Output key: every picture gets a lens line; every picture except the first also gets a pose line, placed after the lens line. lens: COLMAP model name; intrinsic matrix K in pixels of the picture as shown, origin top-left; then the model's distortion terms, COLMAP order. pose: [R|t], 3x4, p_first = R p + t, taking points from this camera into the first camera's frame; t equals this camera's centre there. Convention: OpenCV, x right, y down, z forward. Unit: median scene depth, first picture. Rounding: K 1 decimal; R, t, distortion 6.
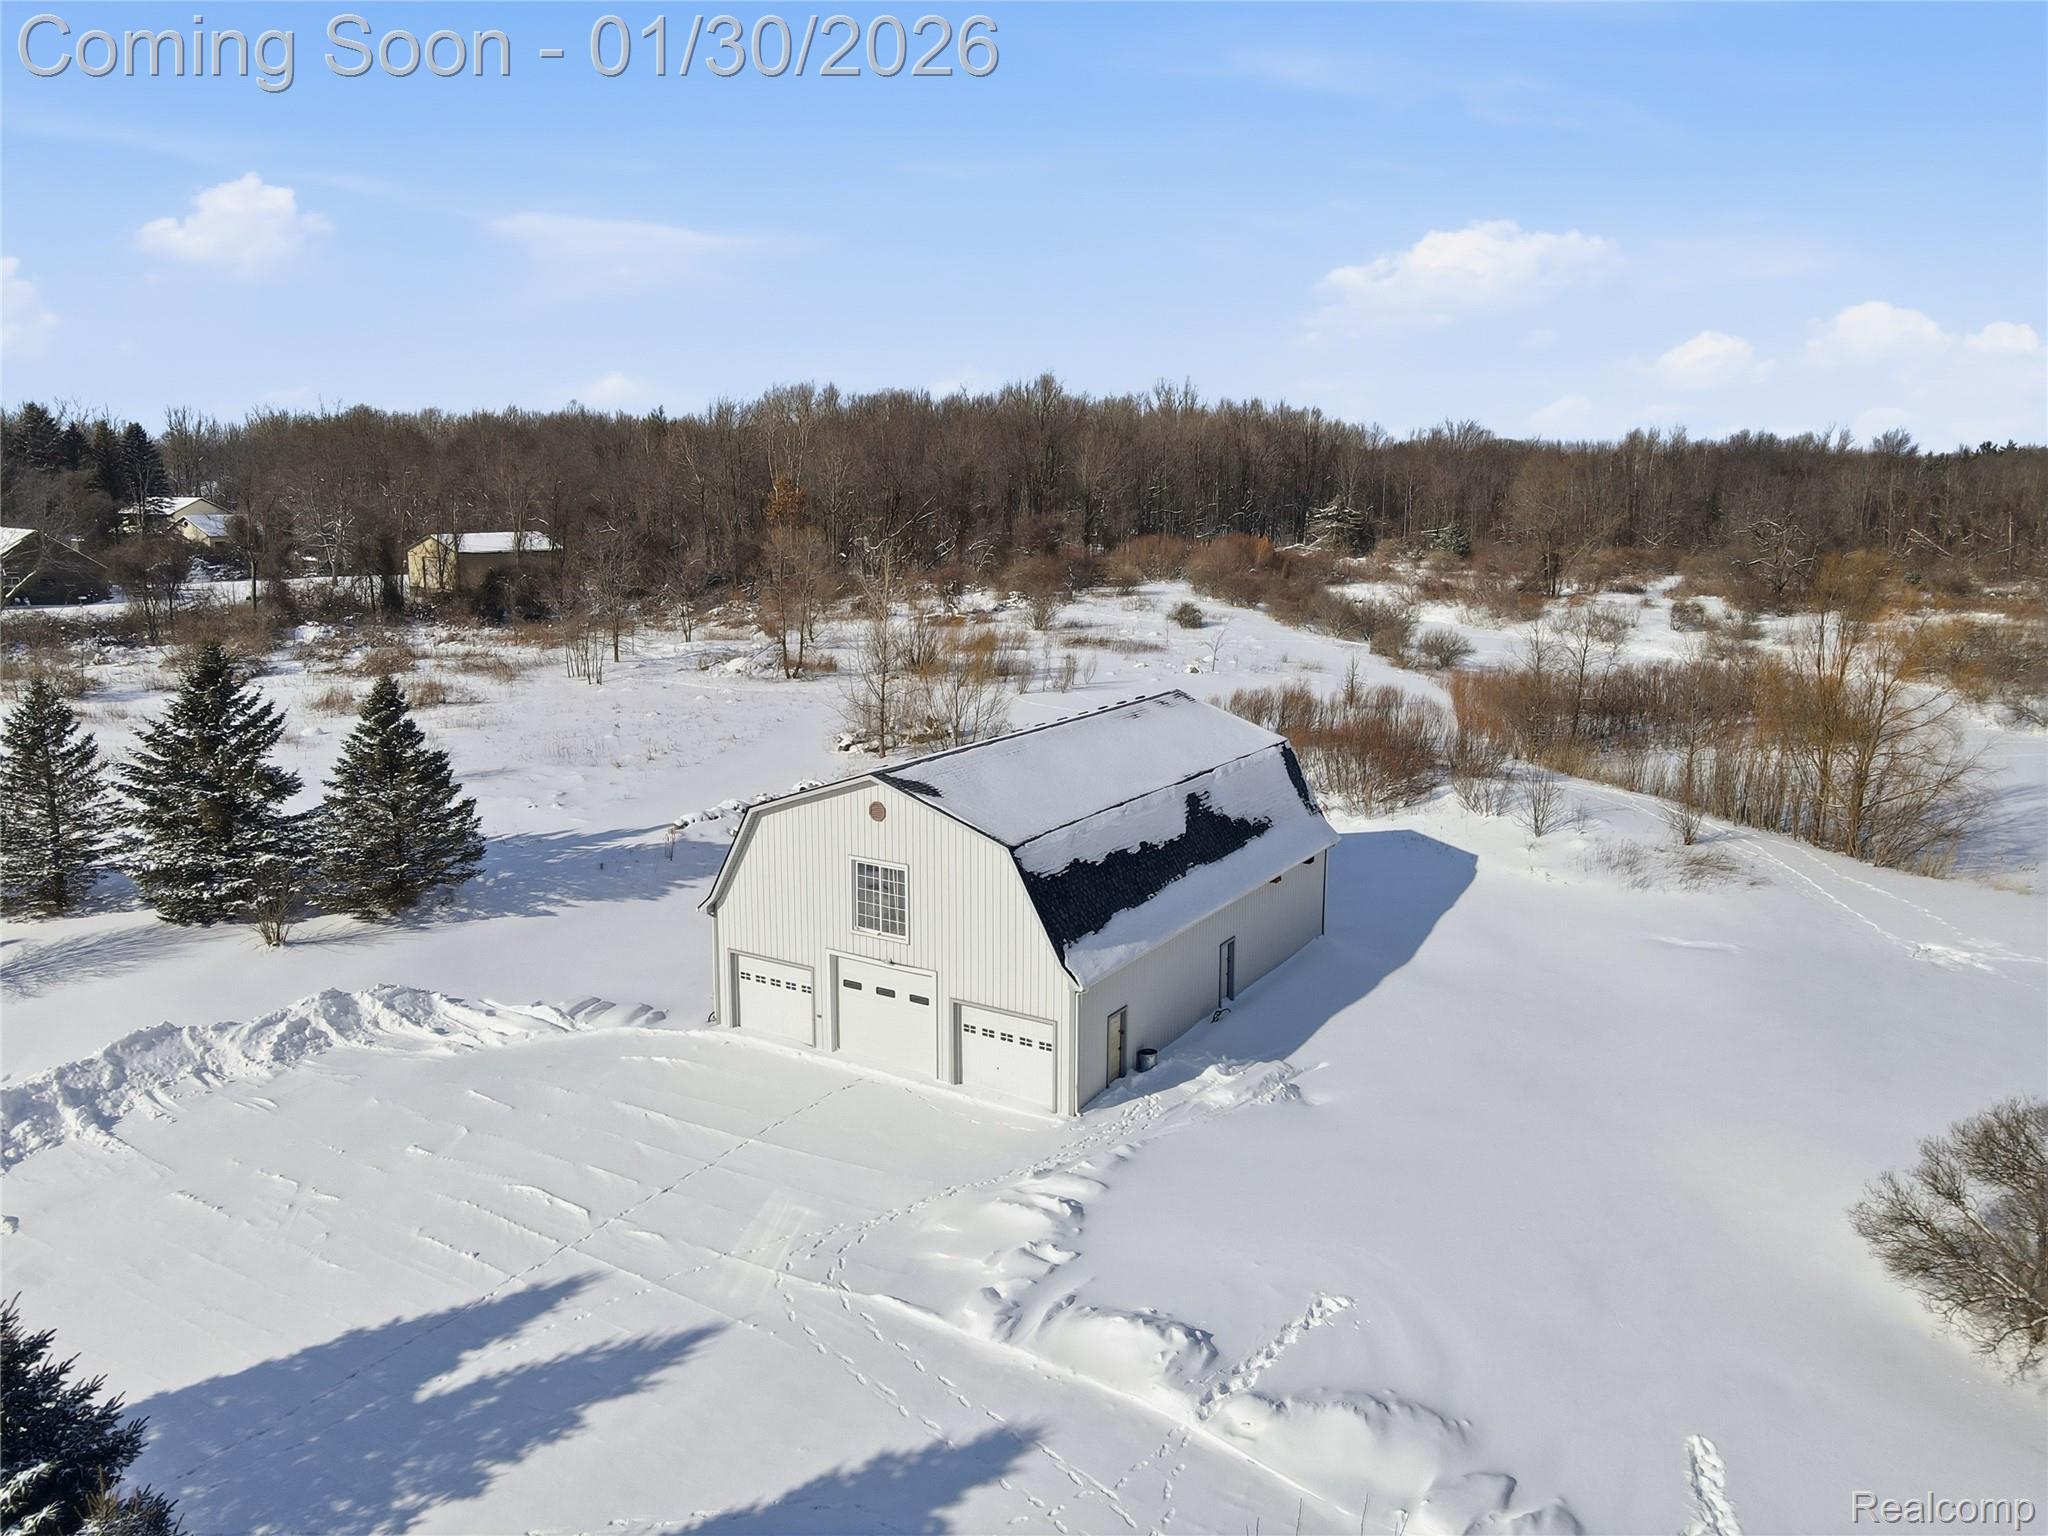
lens RADIAL K [[1504.0, 0, 989.3], [0, 1504.0, 738.1], [0, 0, 1]] dist [0.024080, 0.004450]
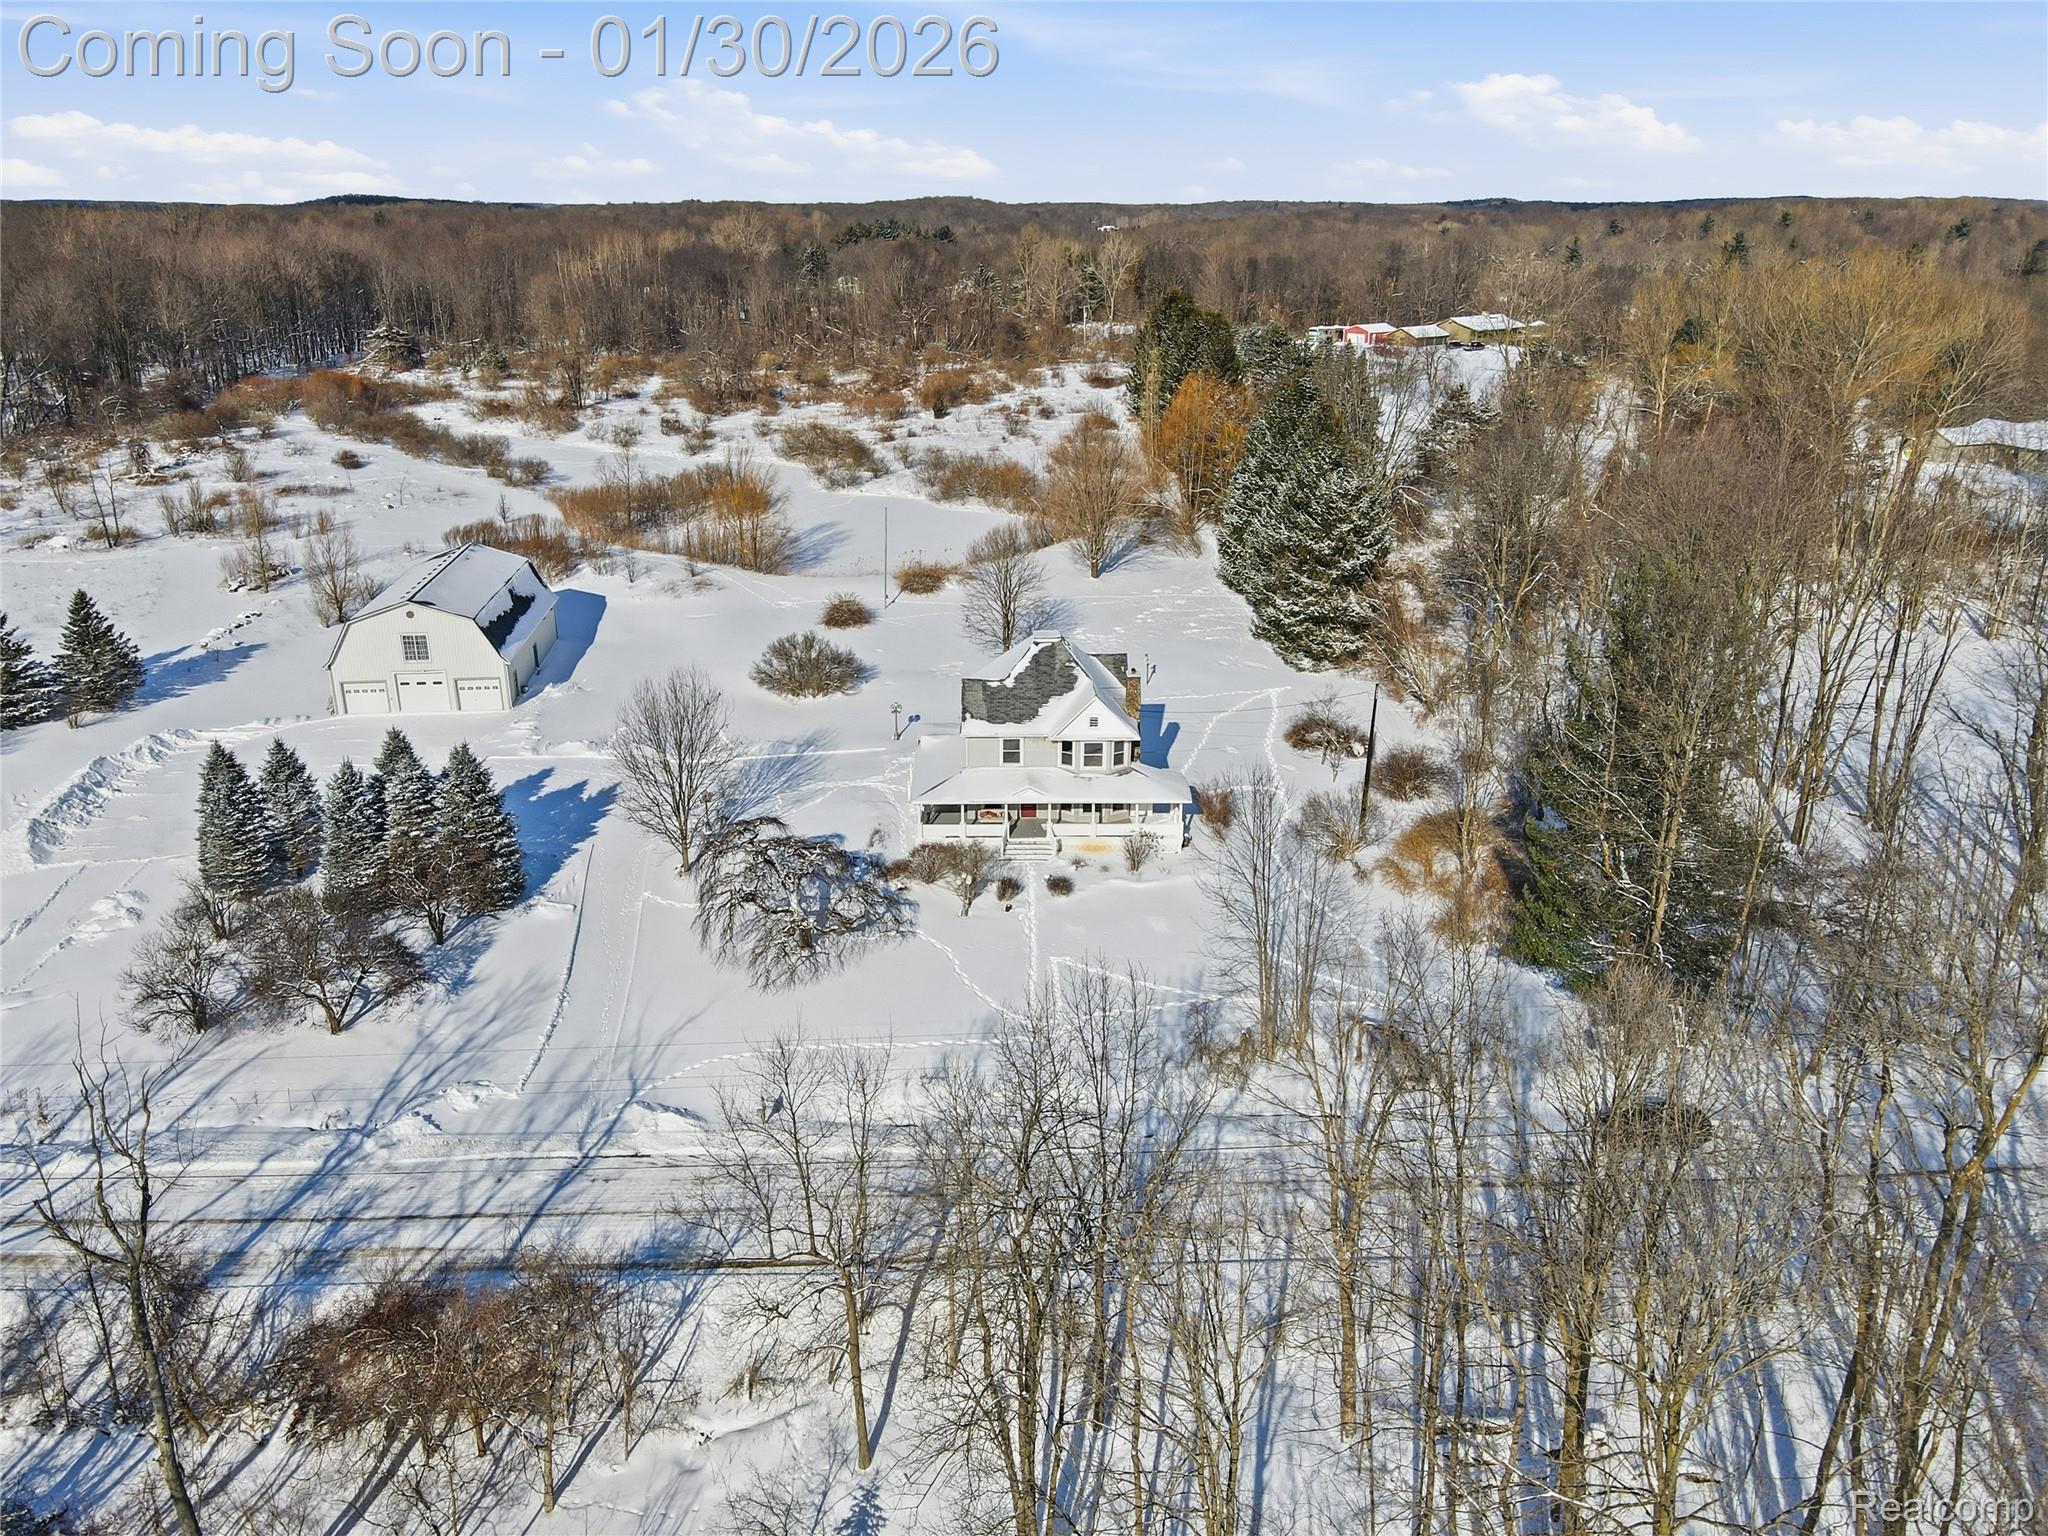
lens RADIAL K [[1504.0, 0, 989.3], [0, 1504.0, 738.1], [0, 0, 1]] dist [0.024080, 0.004450]
pose [[0.800096, -0.210472, 0.561737, -0.563634], [0.111682, 0.972319, 0.205238, -0.120440], [-0.589385, -0.101474, 0.801454, -1.229184]]
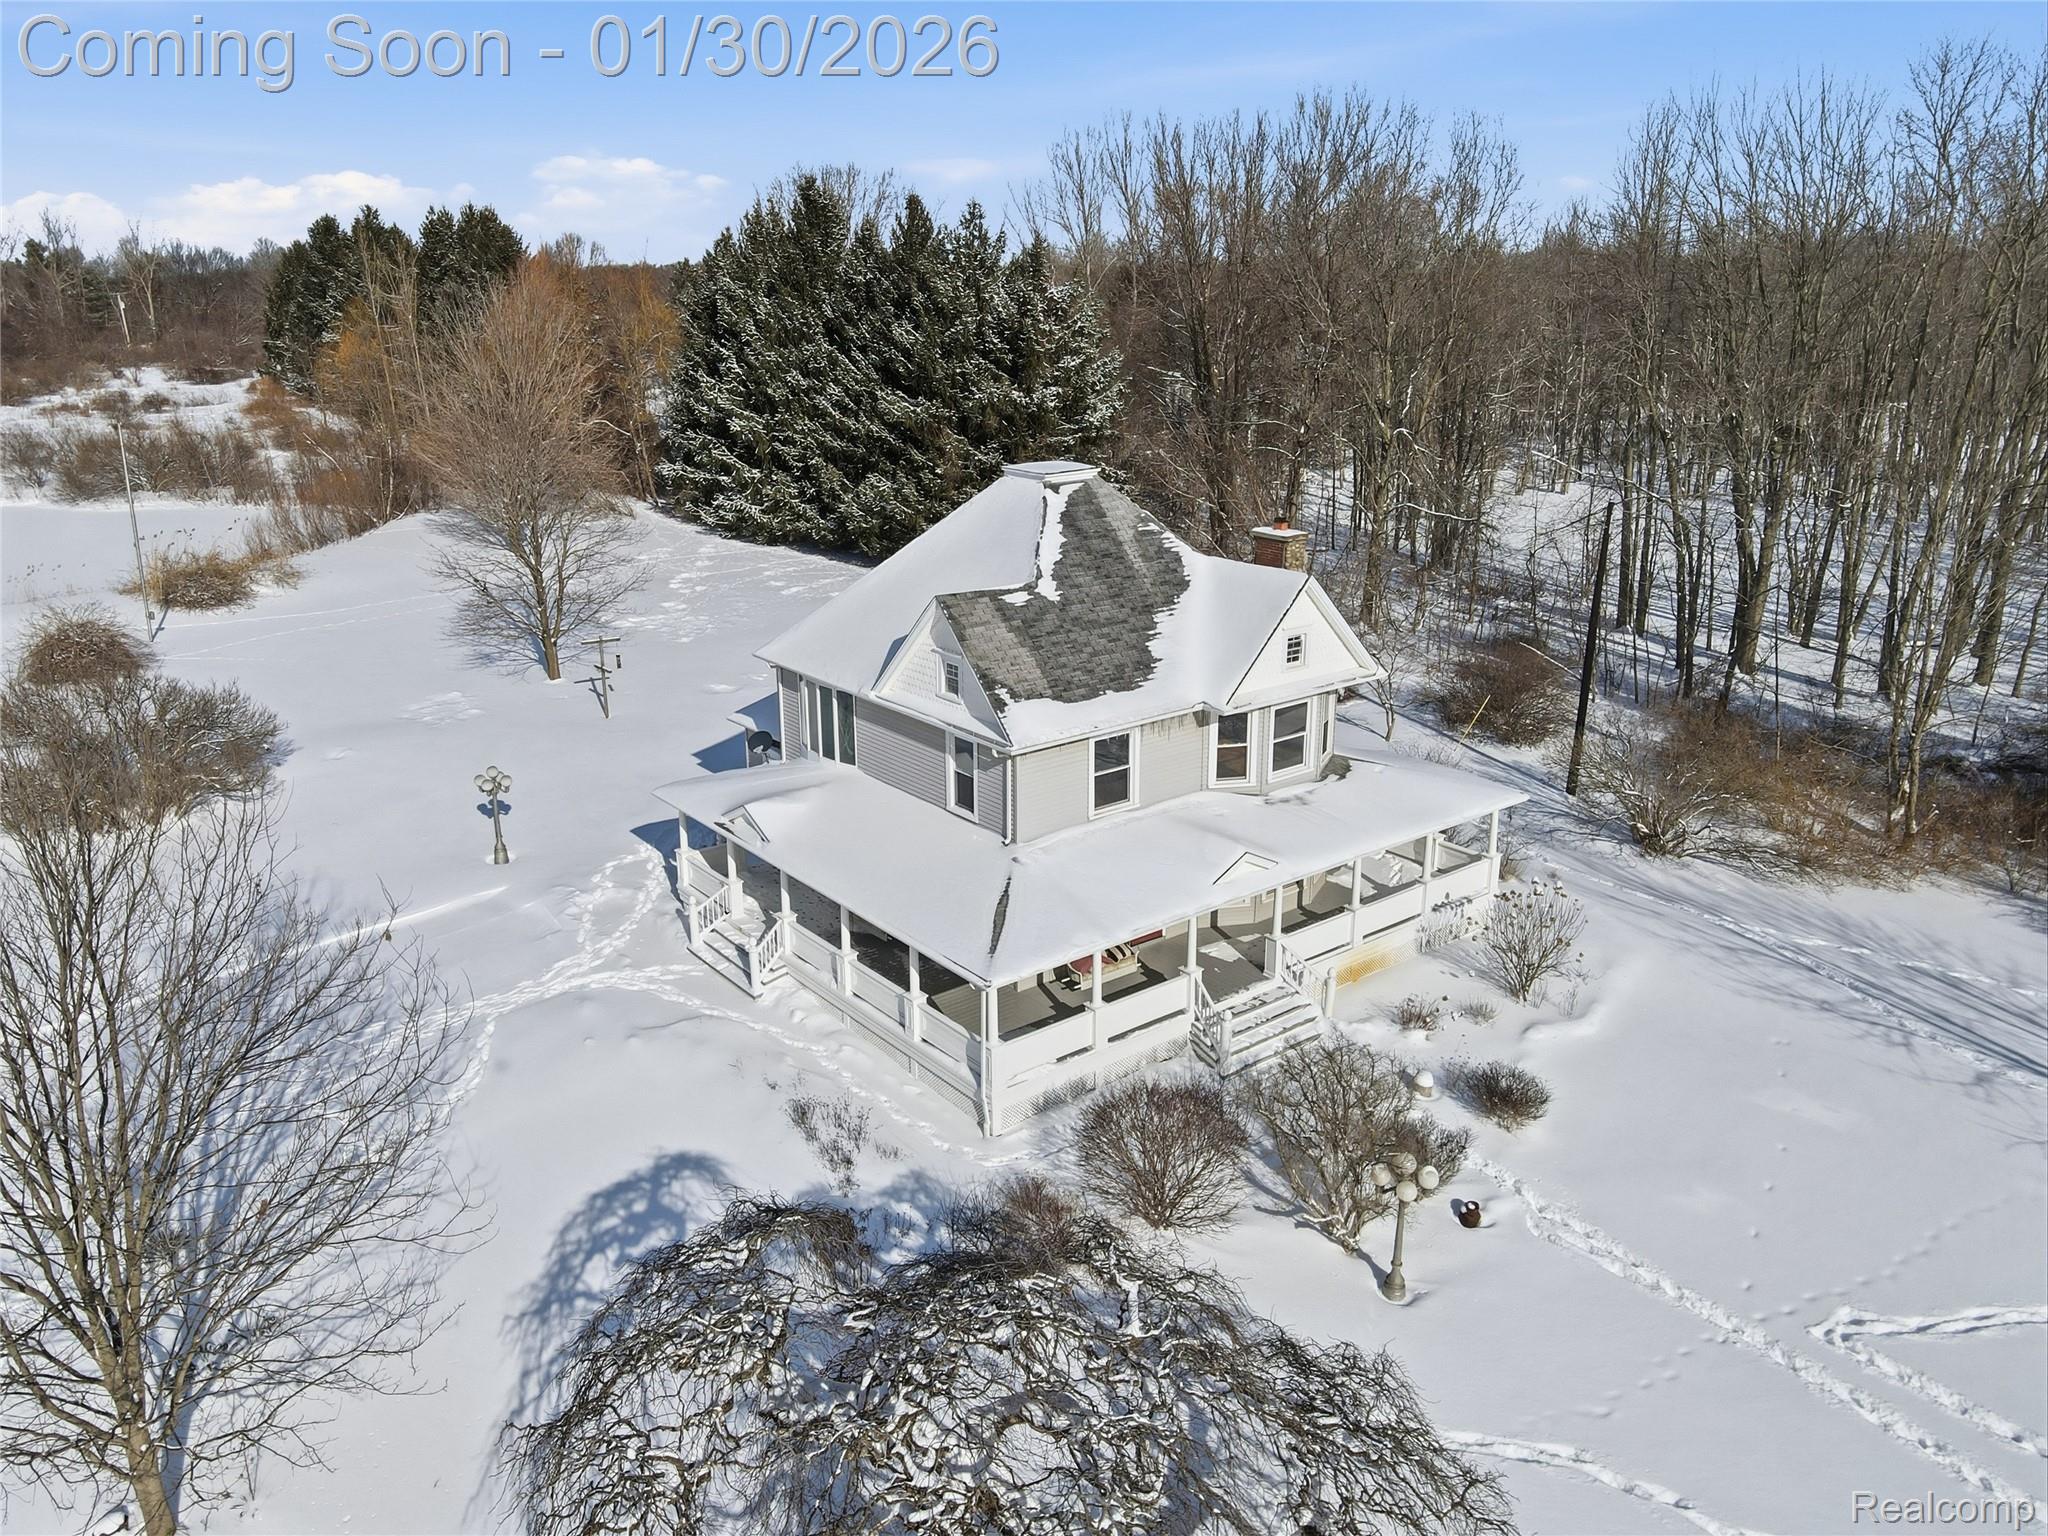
lens RADIAL K [[1504.0, 0, 989.3], [0, 1504.0, 738.1], [0, 0, 1]] dist [0.024080, 0.004450]
pose [[0.274576, -0.287730, 0.917507, -0.207197], [0.181608, 0.952526, 0.244363, 0.052352], [-0.944260, 0.099530, 0.313795, -0.165676]]
